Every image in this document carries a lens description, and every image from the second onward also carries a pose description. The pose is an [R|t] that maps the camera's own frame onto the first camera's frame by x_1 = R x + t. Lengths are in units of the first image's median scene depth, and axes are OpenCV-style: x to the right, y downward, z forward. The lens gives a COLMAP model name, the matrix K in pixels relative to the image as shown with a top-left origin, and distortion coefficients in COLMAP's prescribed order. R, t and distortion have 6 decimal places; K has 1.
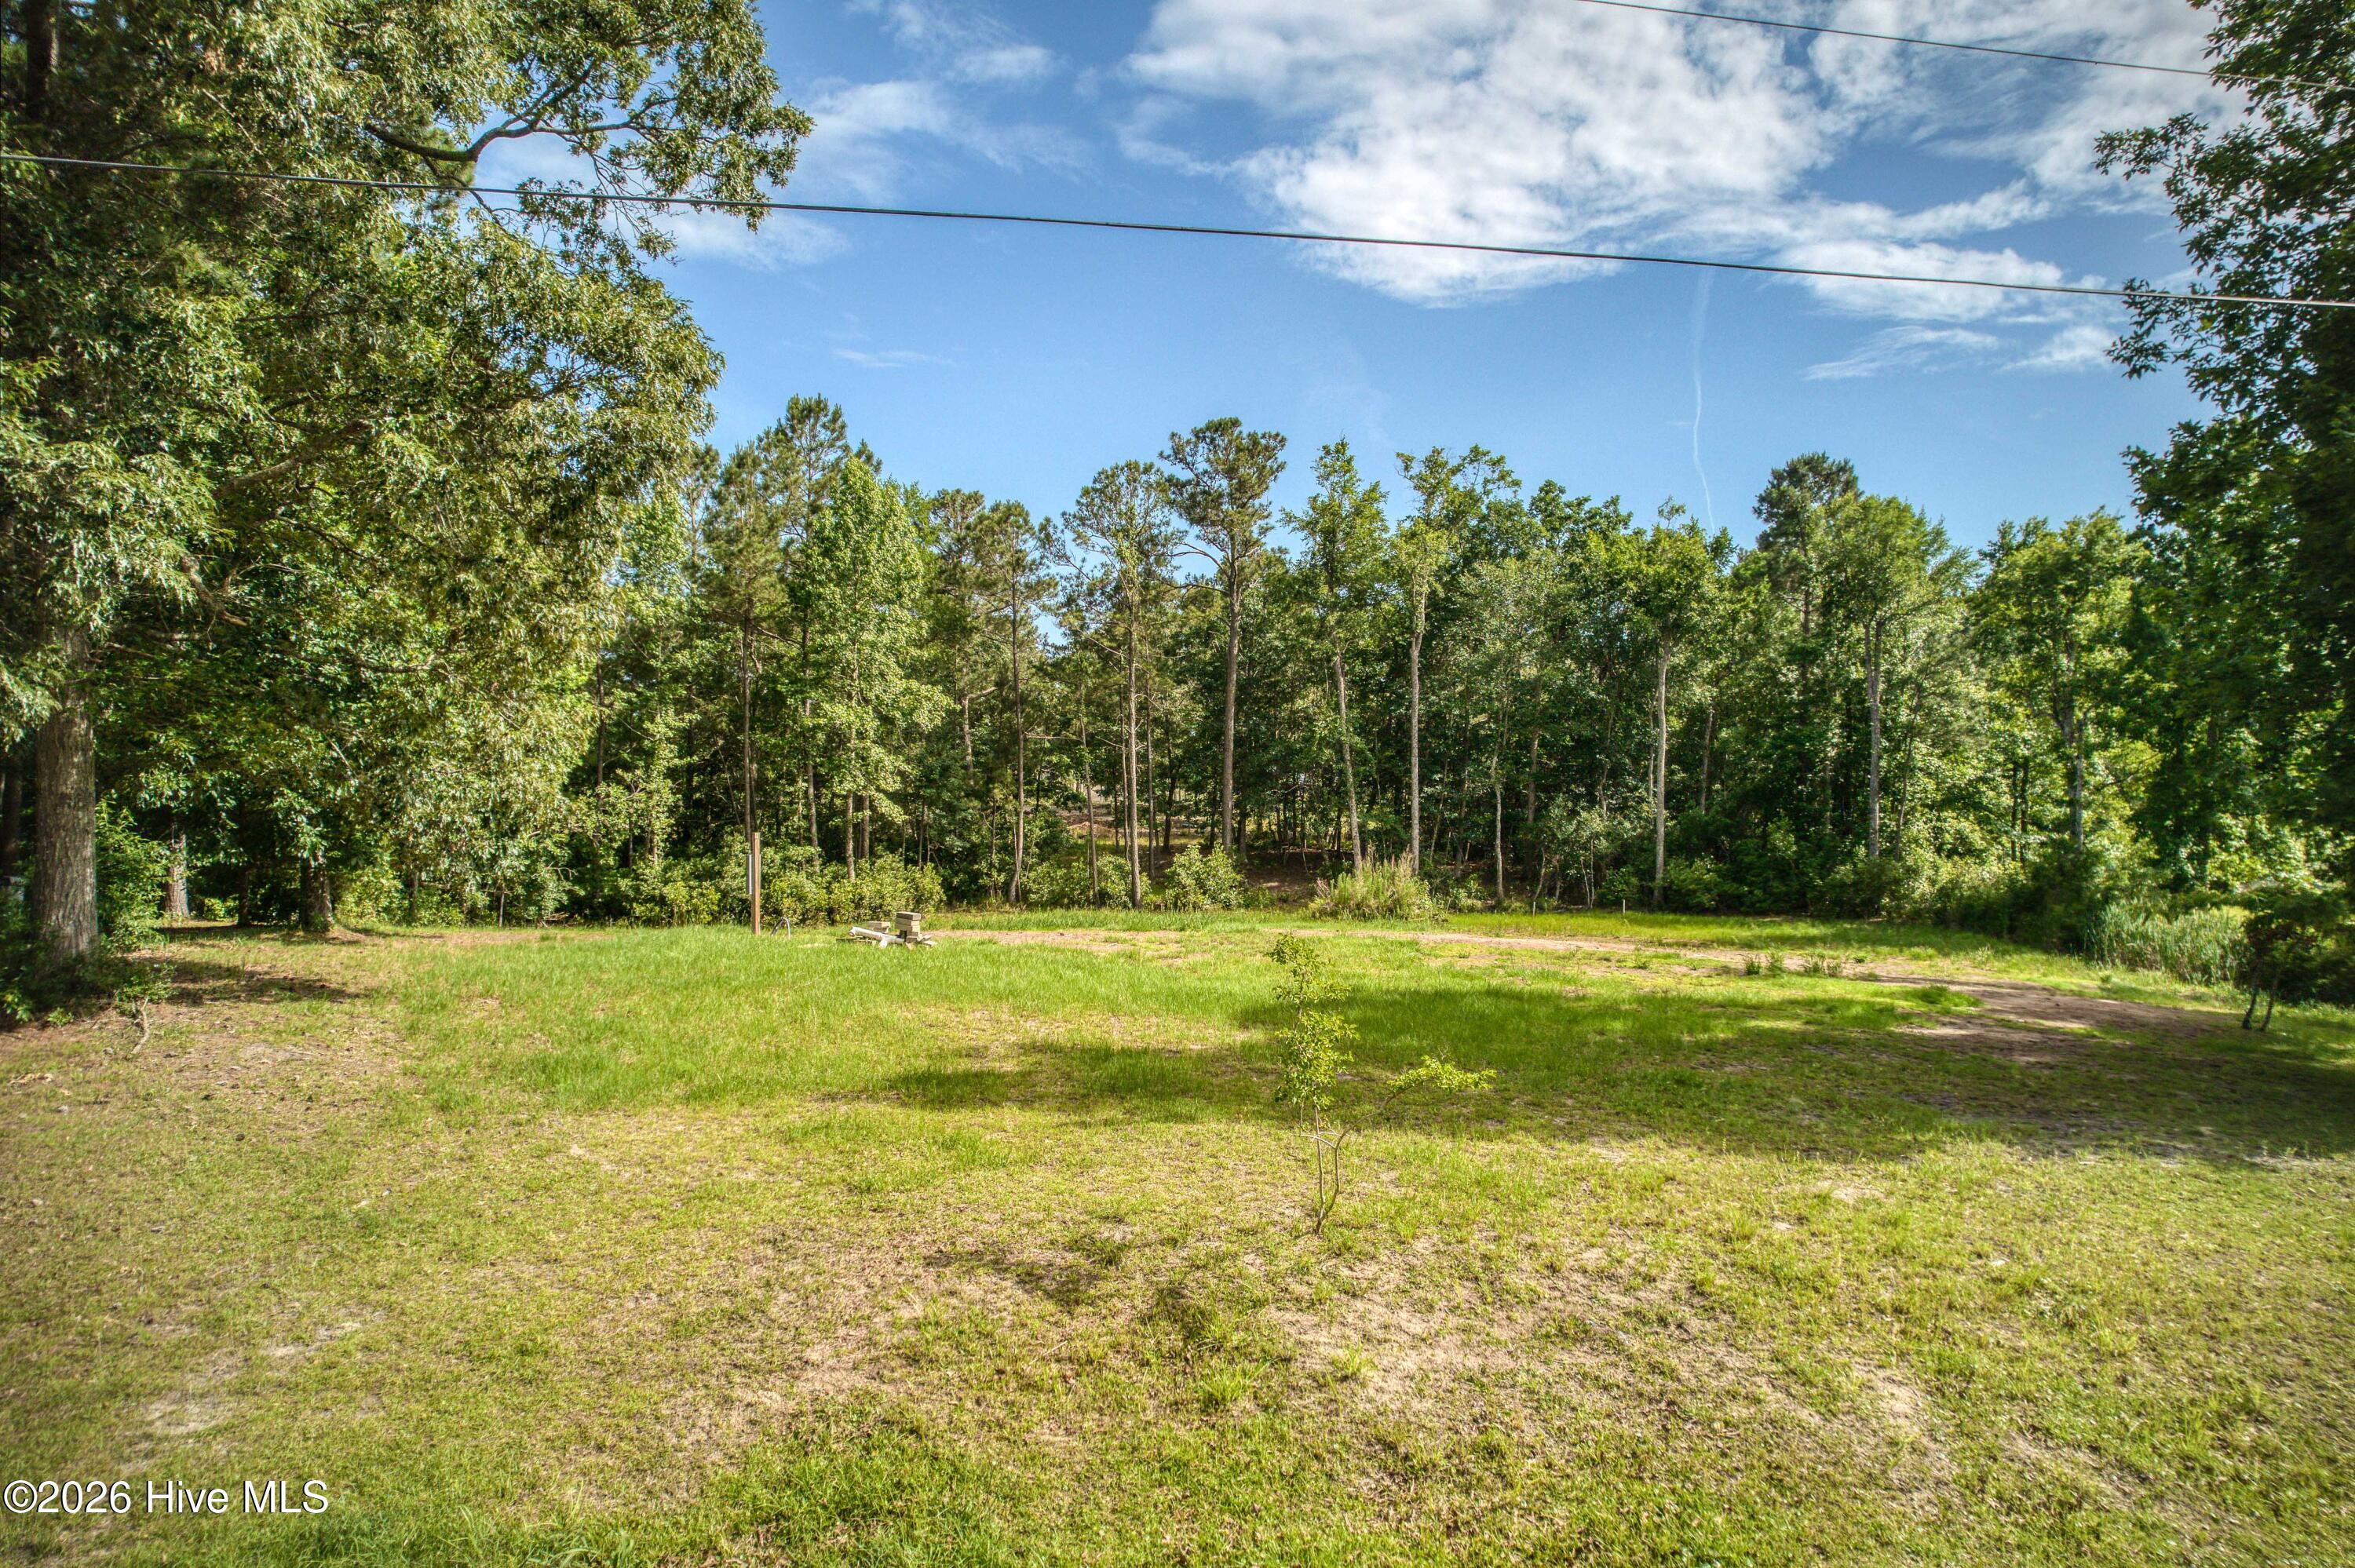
lens RADIAL K [[1513.4, 0, 1187.4], [0, 1513.4, 775.0], [0, 0, 1]] dist [-0.067638, 0.061047]
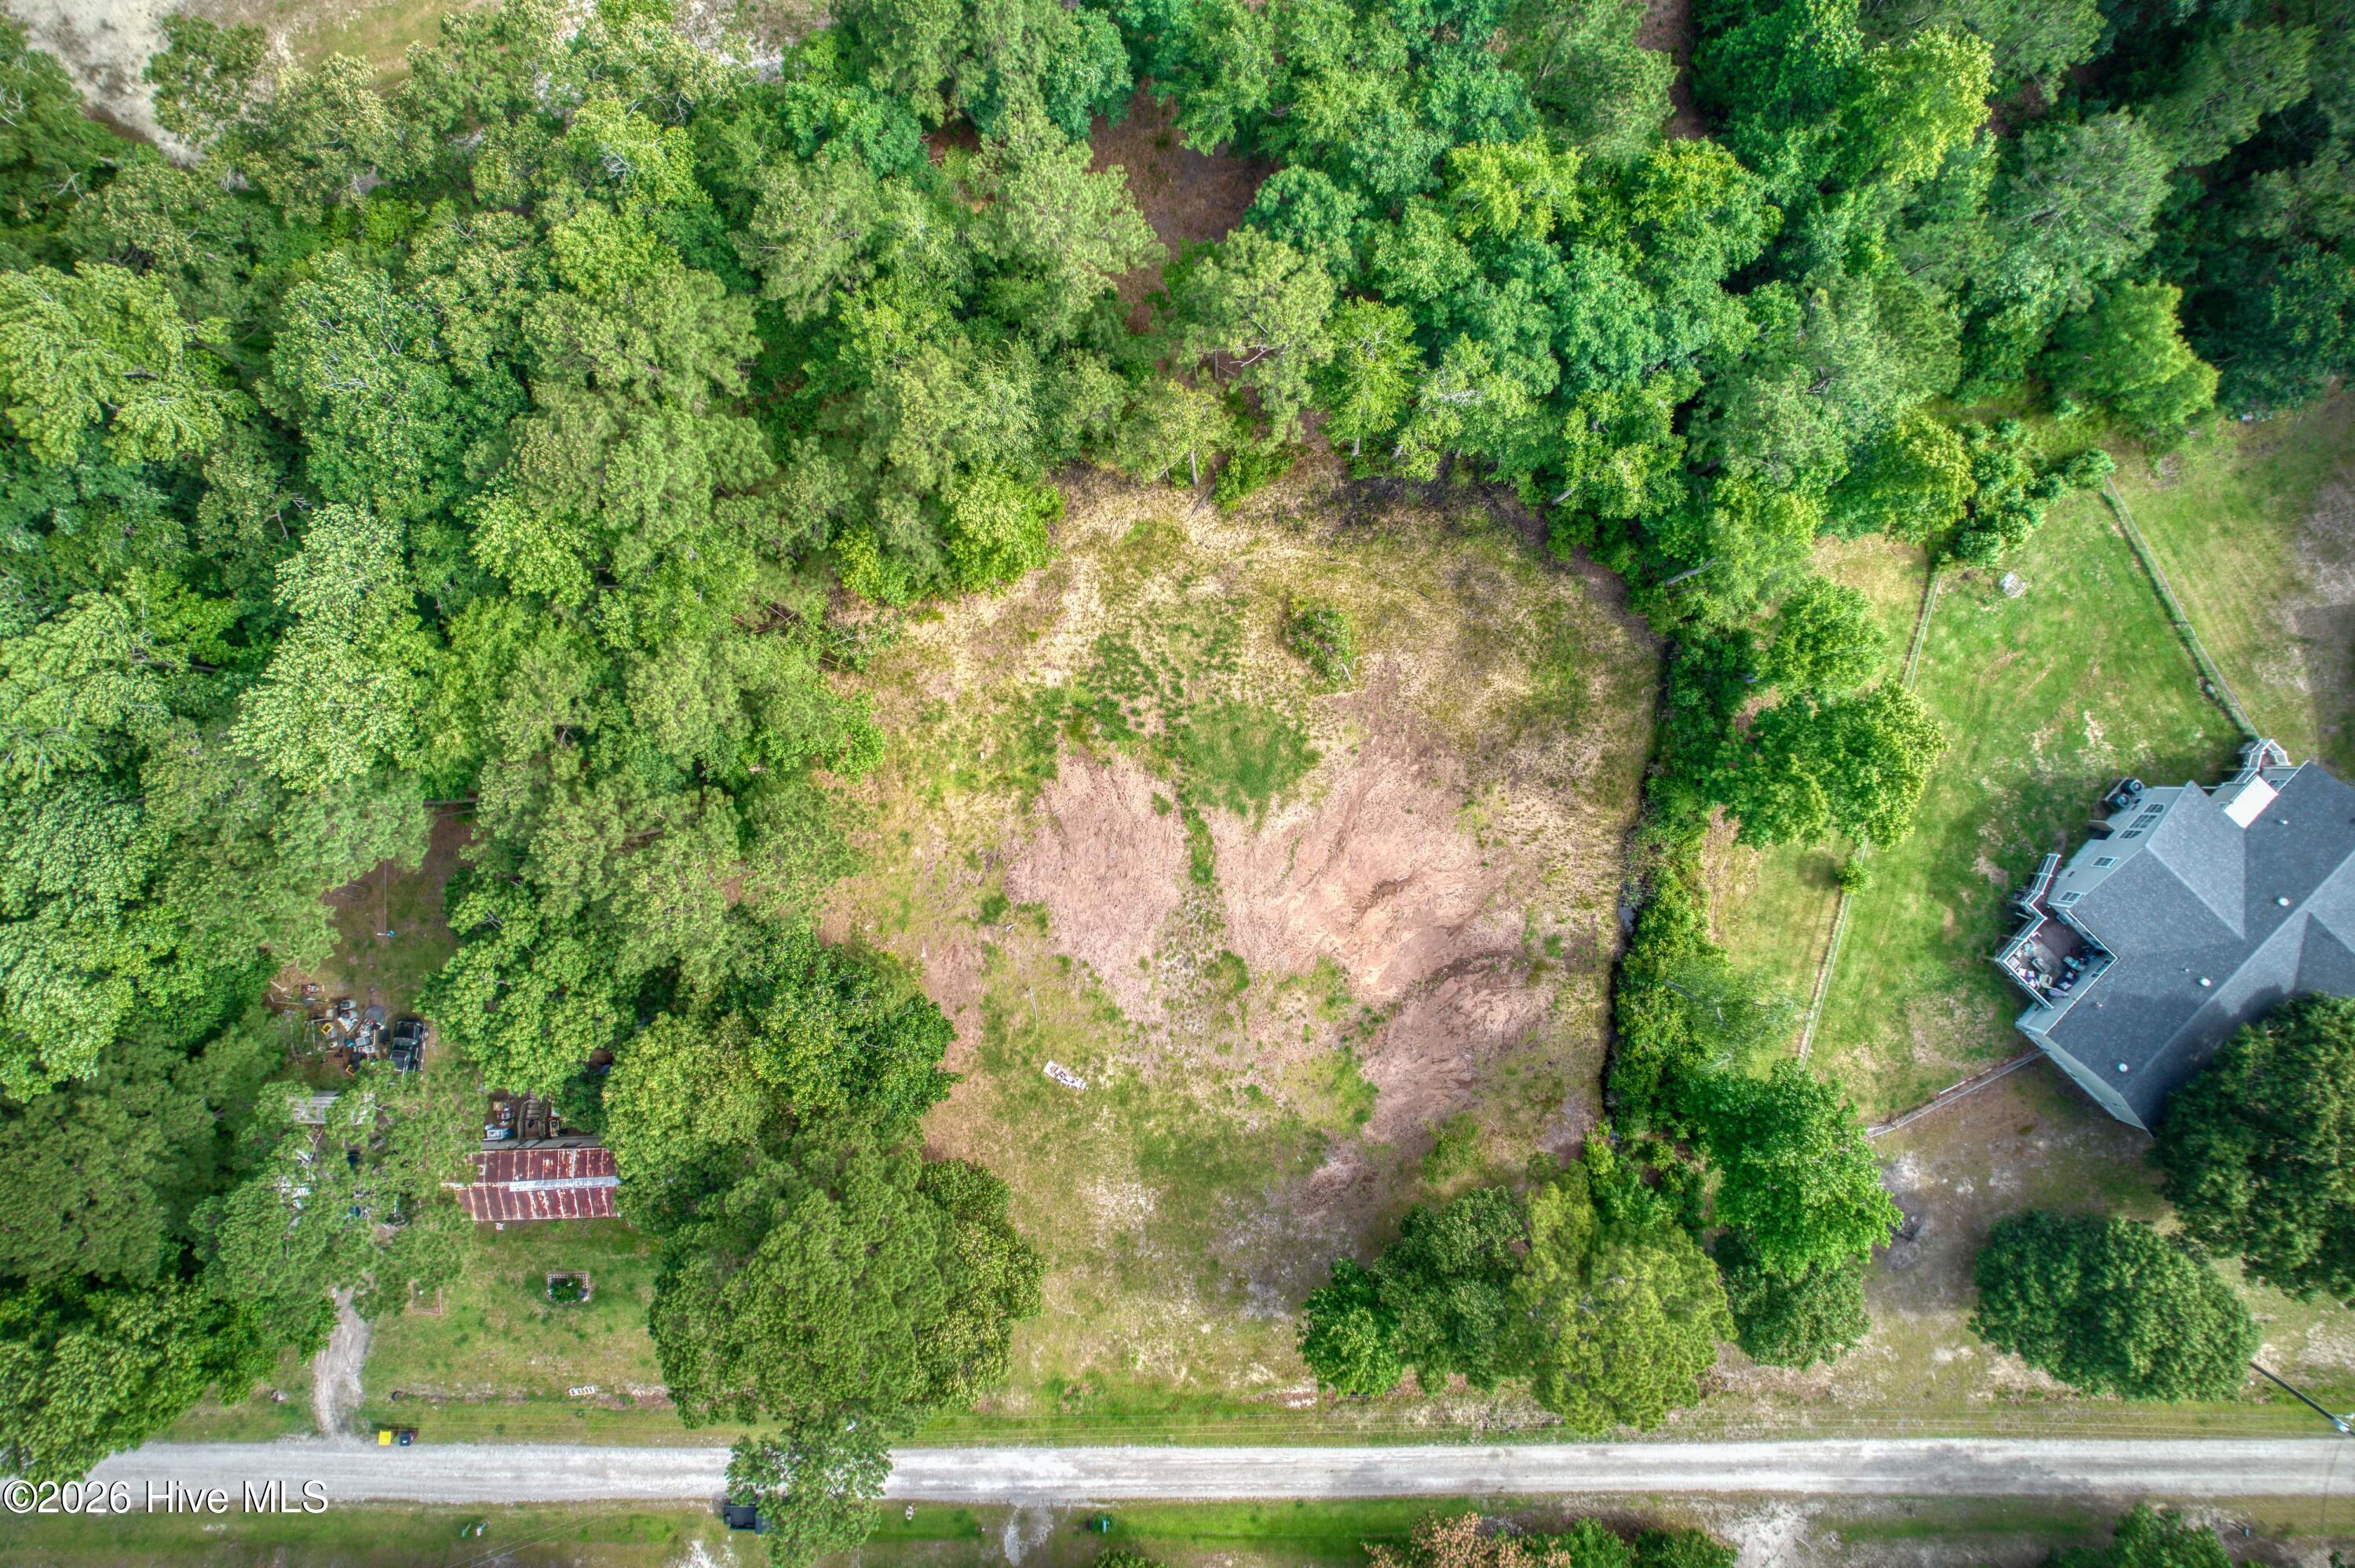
lens RADIAL K [[1513.4, 0, 1190.6], [0, 1513.4, 778.9], [0, 0, 1]] dist [-0.067638, 0.061047]
pose [[0.992515, 0.121980, -0.005887, 0.007097], [0.005735, 0.001600, 0.999982, -1.422710], [0.121988, -0.992531, 0.000889, 0.711481]]
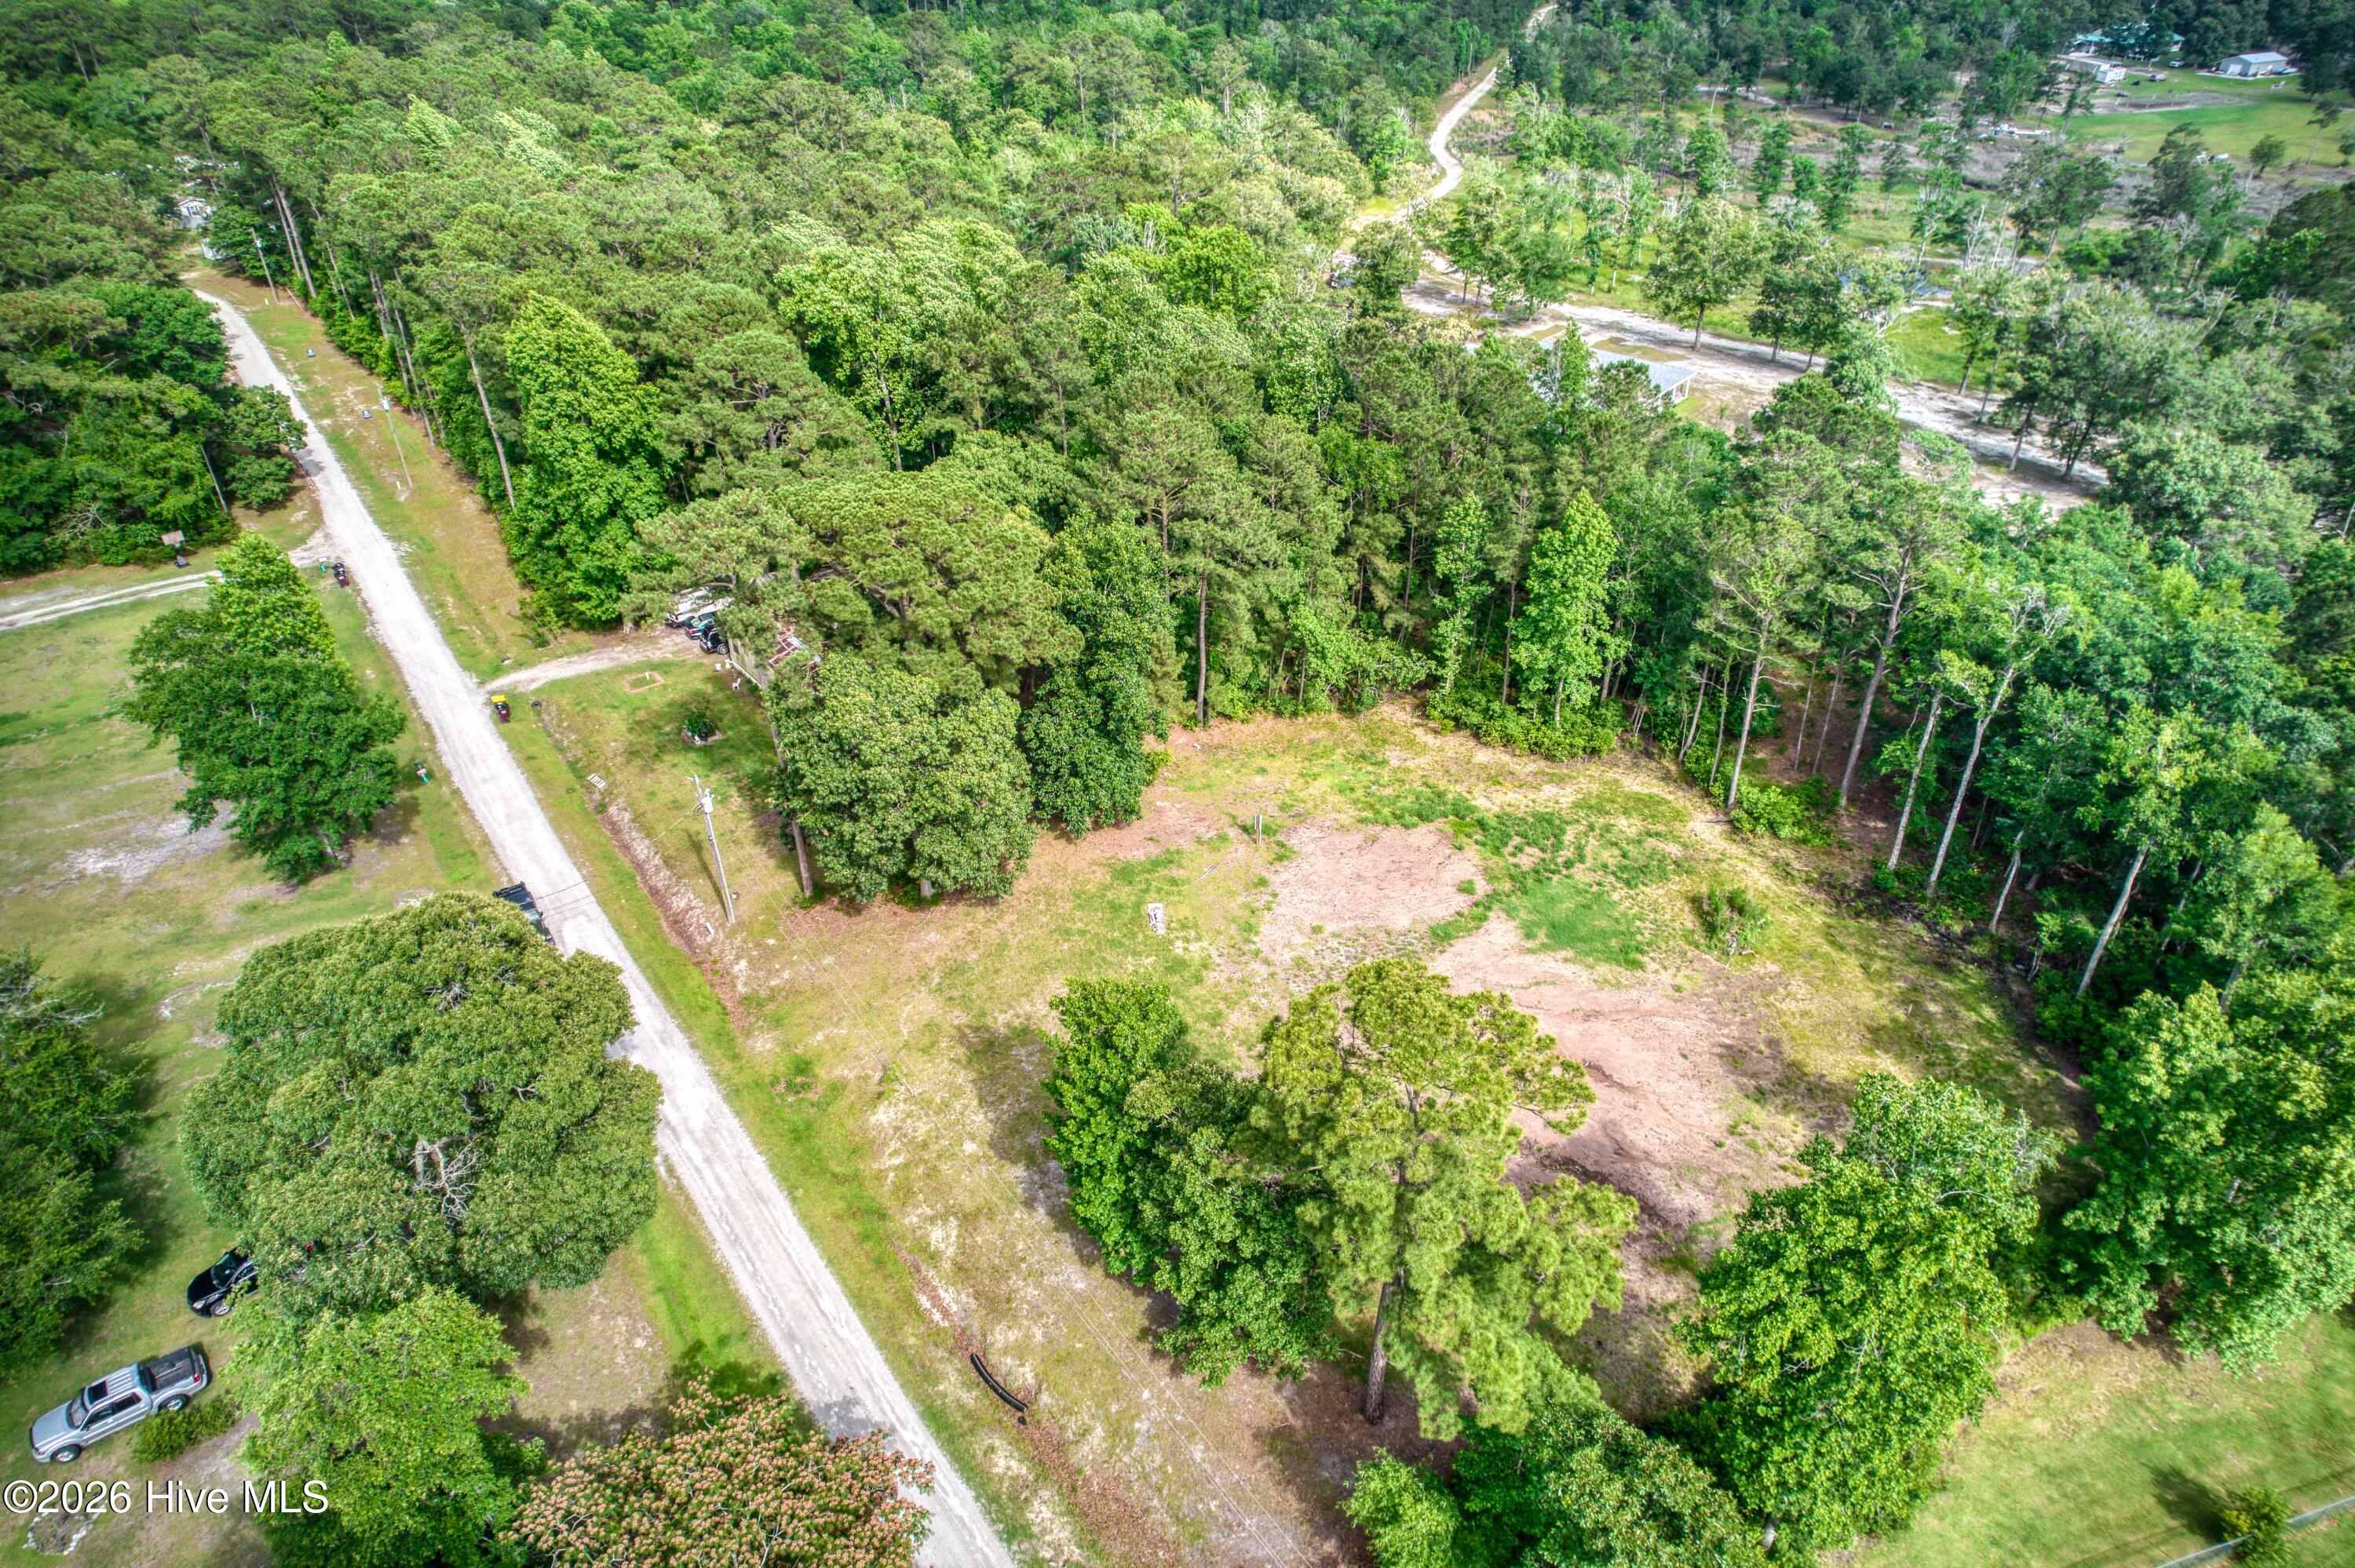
lens RADIAL K [[1513.4, 0, 1180.2], [0, 1513.4, 789.7], [0, 0, 1]] dist [-0.067638, 0.061047]
pose [[0.469442, 0.473359, -0.745356, 0.798711], [-0.001116, 0.844470, 0.535602, -0.708848], [0.882963, -0.250602, 0.396958, -0.040691]]
